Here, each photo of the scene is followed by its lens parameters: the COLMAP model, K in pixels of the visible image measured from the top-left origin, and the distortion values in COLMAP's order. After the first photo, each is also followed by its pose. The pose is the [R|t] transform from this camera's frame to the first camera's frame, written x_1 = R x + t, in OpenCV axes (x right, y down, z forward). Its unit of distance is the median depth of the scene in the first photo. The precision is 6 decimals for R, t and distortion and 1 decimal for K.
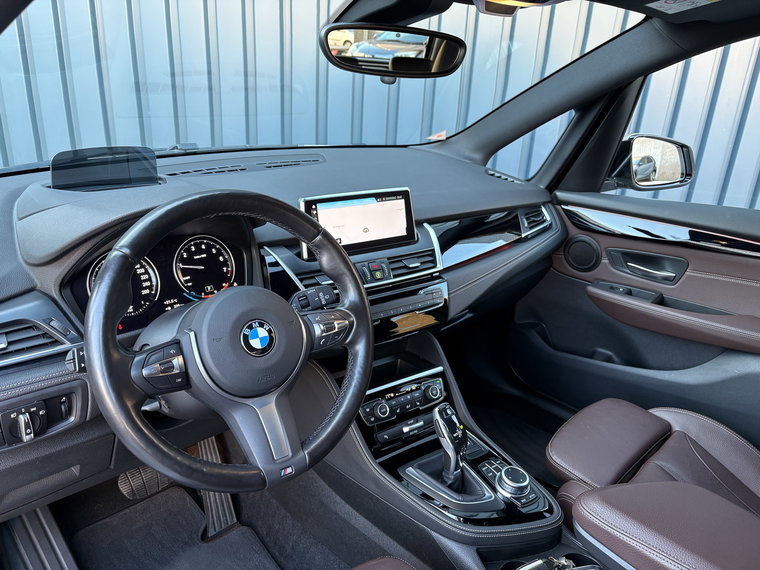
lens RADIAL K [[573.8, 0, 381.4], [0, 573.8, 289.6], [0, 0, 1]] dist [-0.004268, -0.007040]
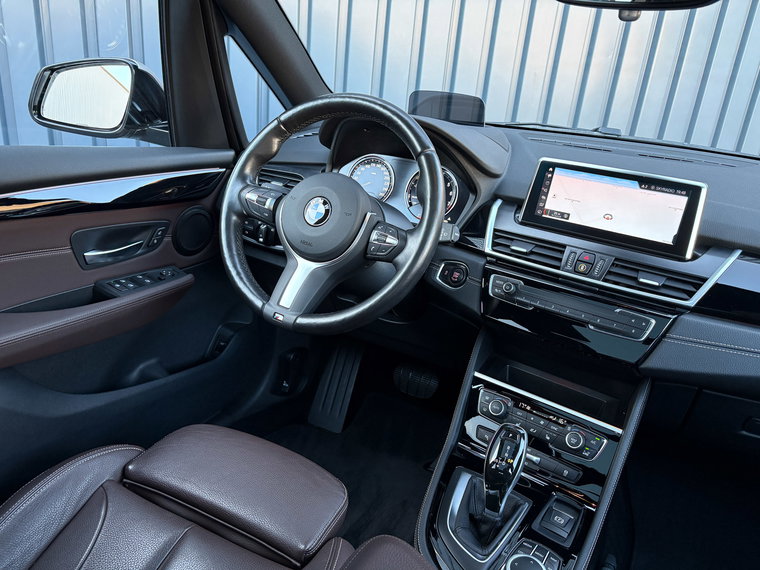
lens RADIAL K [[573.8, 0, 379.5], [0, 573.8, 283.5], [0, 0, 1]] dist [-0.004268, -0.007040]
pose [[0.330419, 0.314708, -0.889821, 0.606252], [-0.409745, 0.897127, 0.165141, -0.021483], [0.850254, 0.310034, 0.425378, 0.416997]]
